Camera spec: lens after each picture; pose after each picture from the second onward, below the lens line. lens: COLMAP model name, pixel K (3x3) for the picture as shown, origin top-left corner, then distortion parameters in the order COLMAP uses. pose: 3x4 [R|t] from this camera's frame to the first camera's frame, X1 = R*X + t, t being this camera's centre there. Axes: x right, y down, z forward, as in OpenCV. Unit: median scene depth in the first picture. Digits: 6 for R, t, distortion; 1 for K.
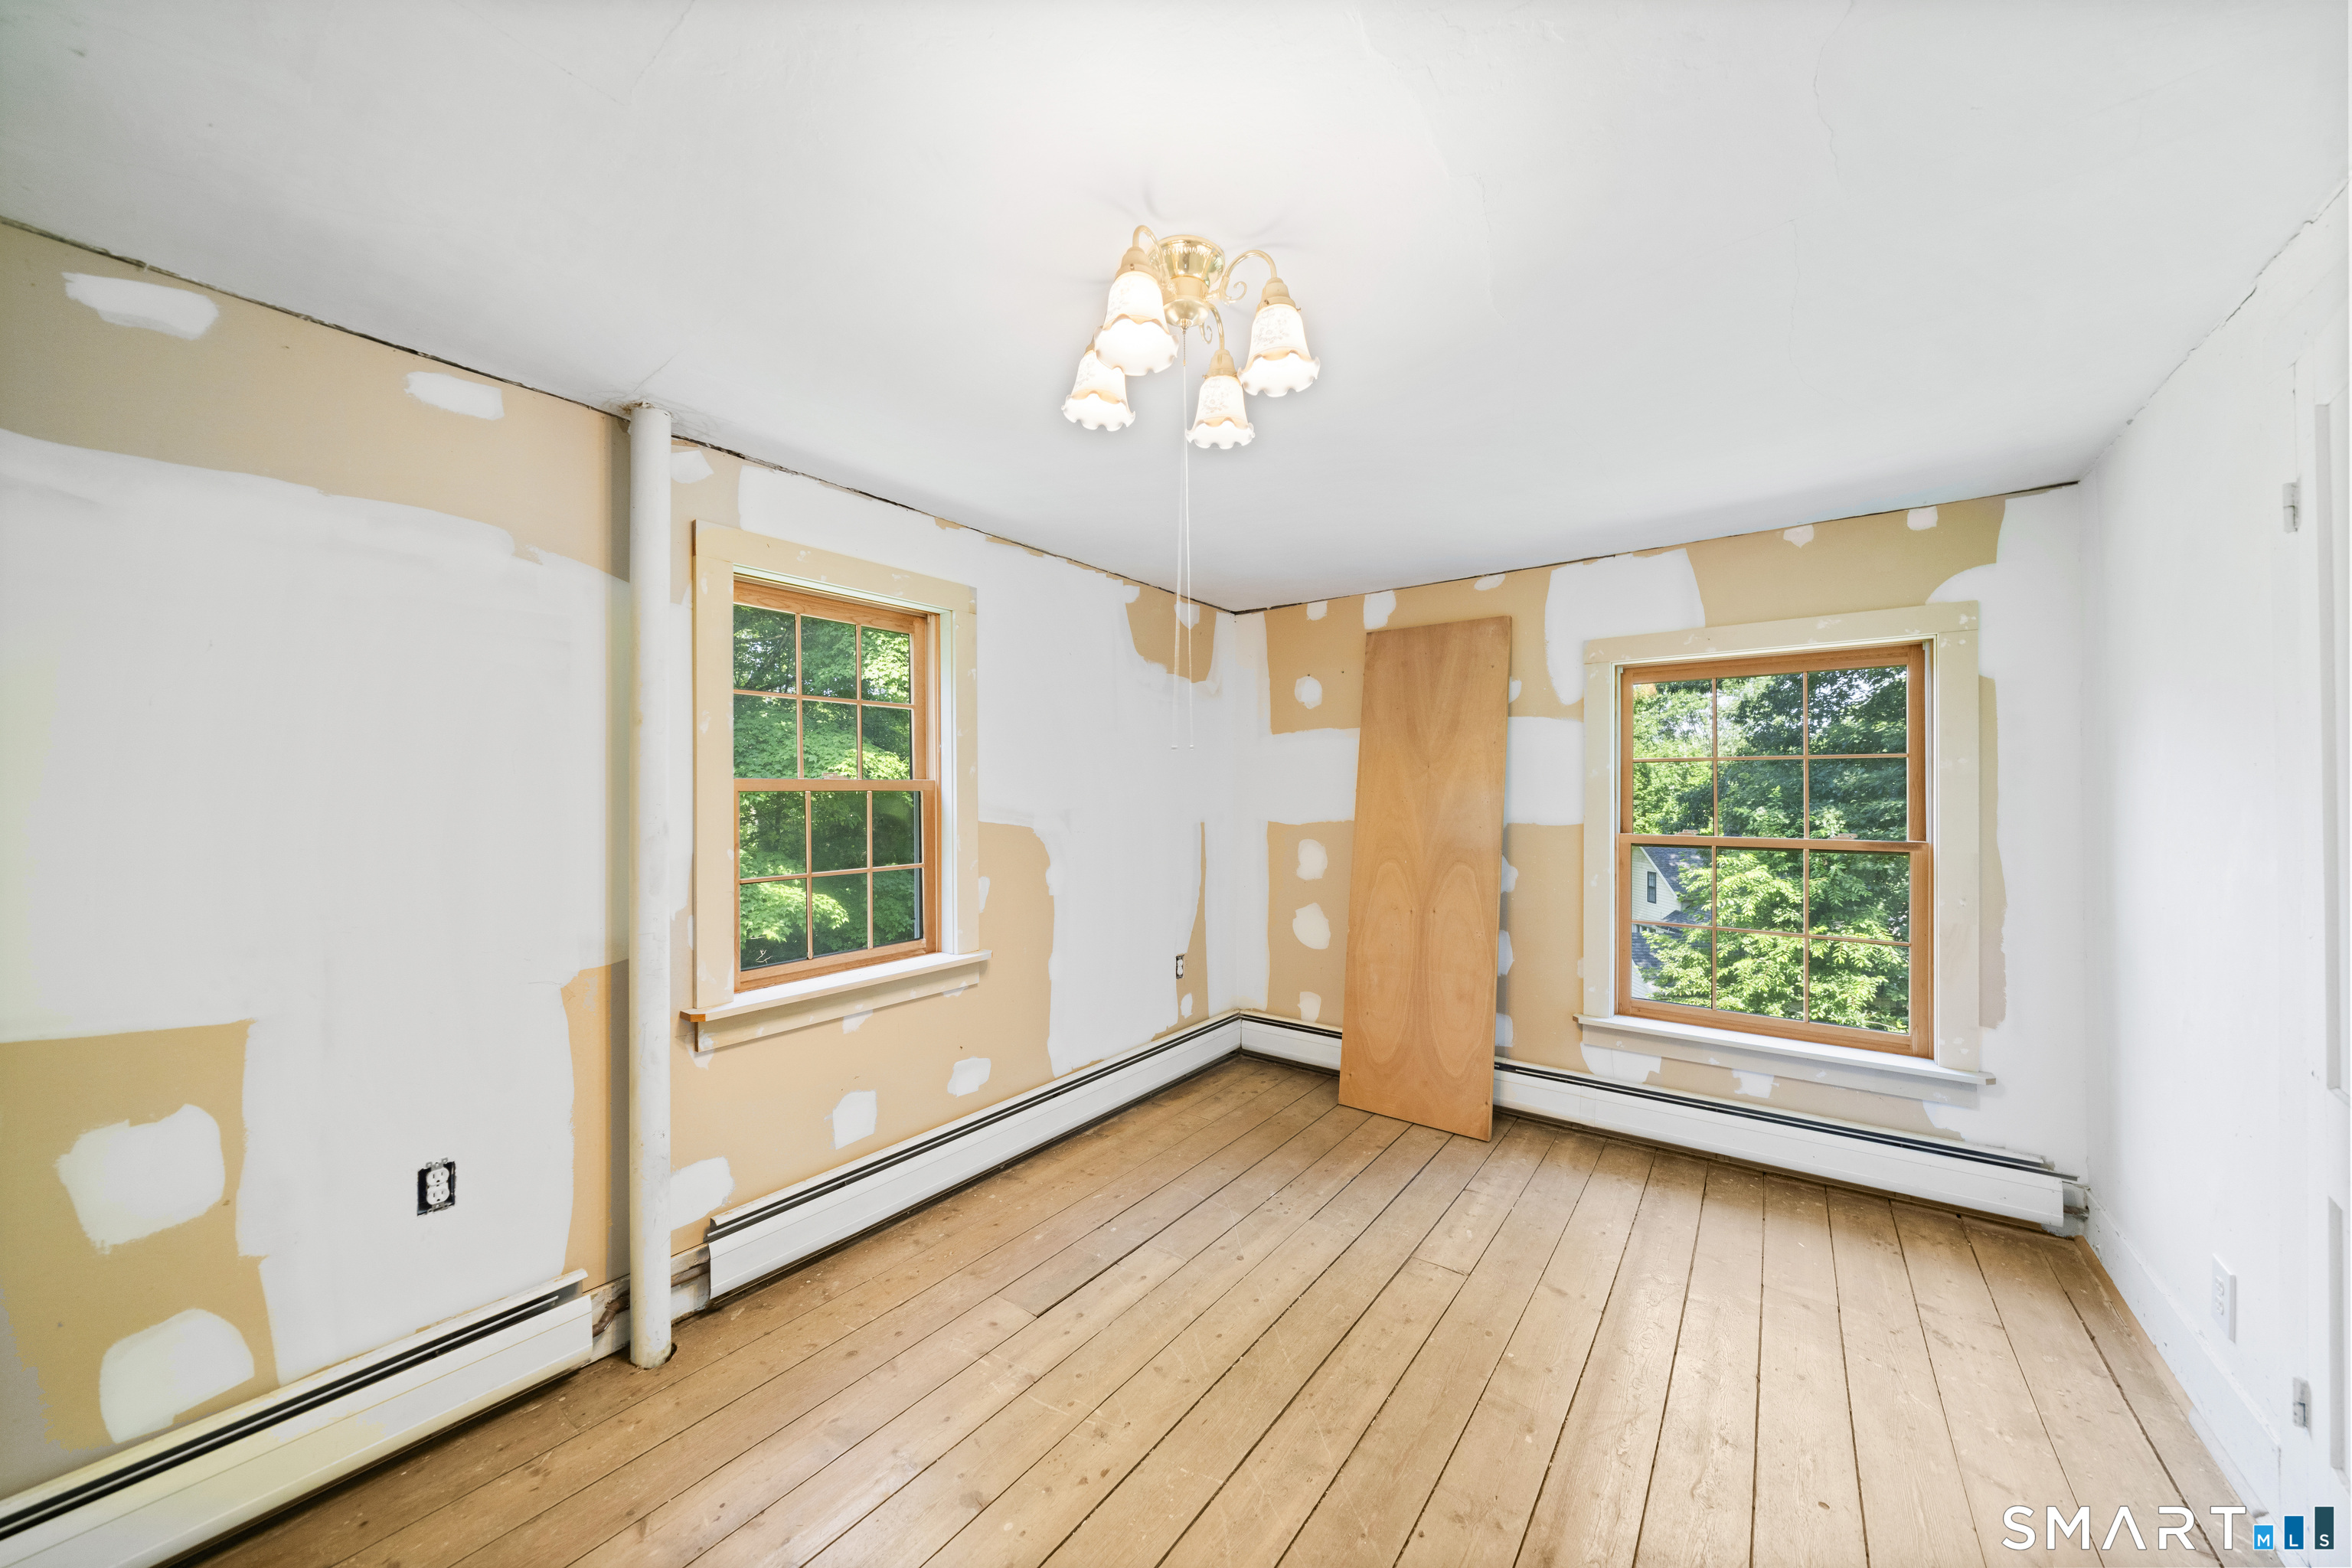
lens RADIAL K [[802.9, 0, 1184.3], [0, 802.9, 789.2], [0, 0, 1]] dist [-0.000515, 0.000024]
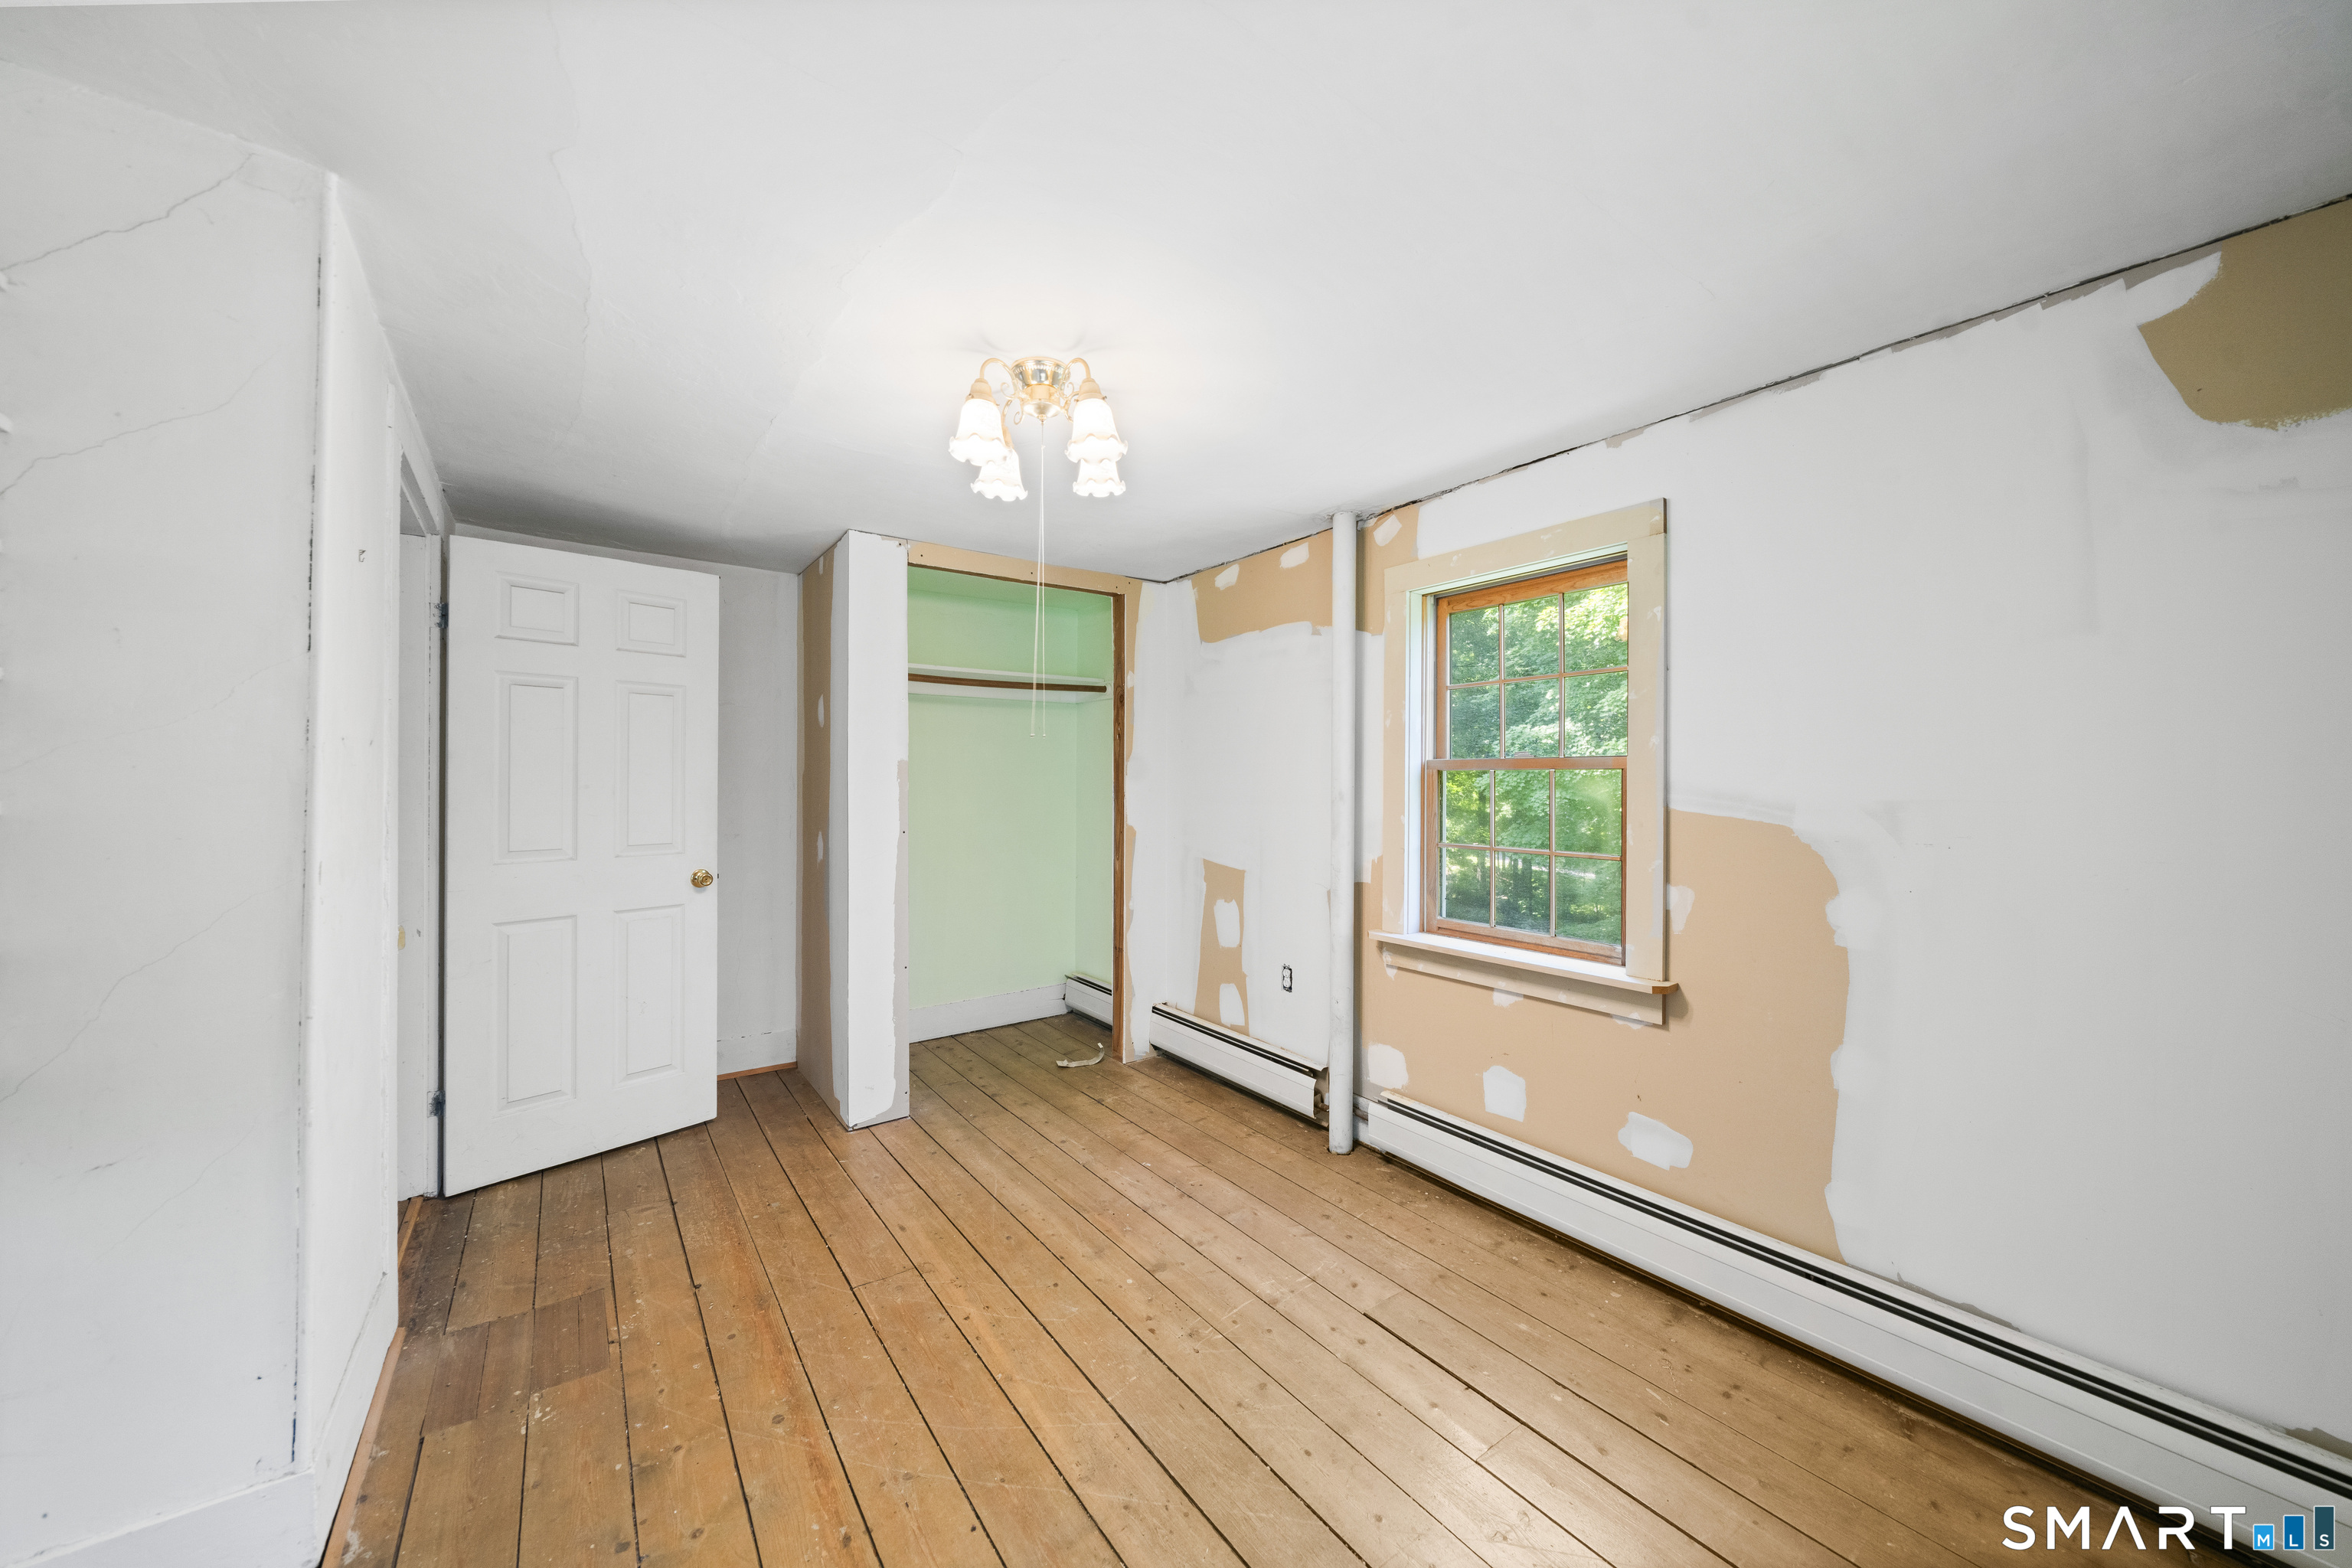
lens RADIAL K [[810.9, 0, 1168.5], [0, 810.9, 777.2], [0, 0, 1]] dist [-0.000829, -0.002095]
pose [[-0.288692, 0.002919, -0.957418, 0.774778], [-0.000103, 0.999995, 0.003080, 0.009610], [0.957422, 0.000988, -0.288690, 1.004401]]
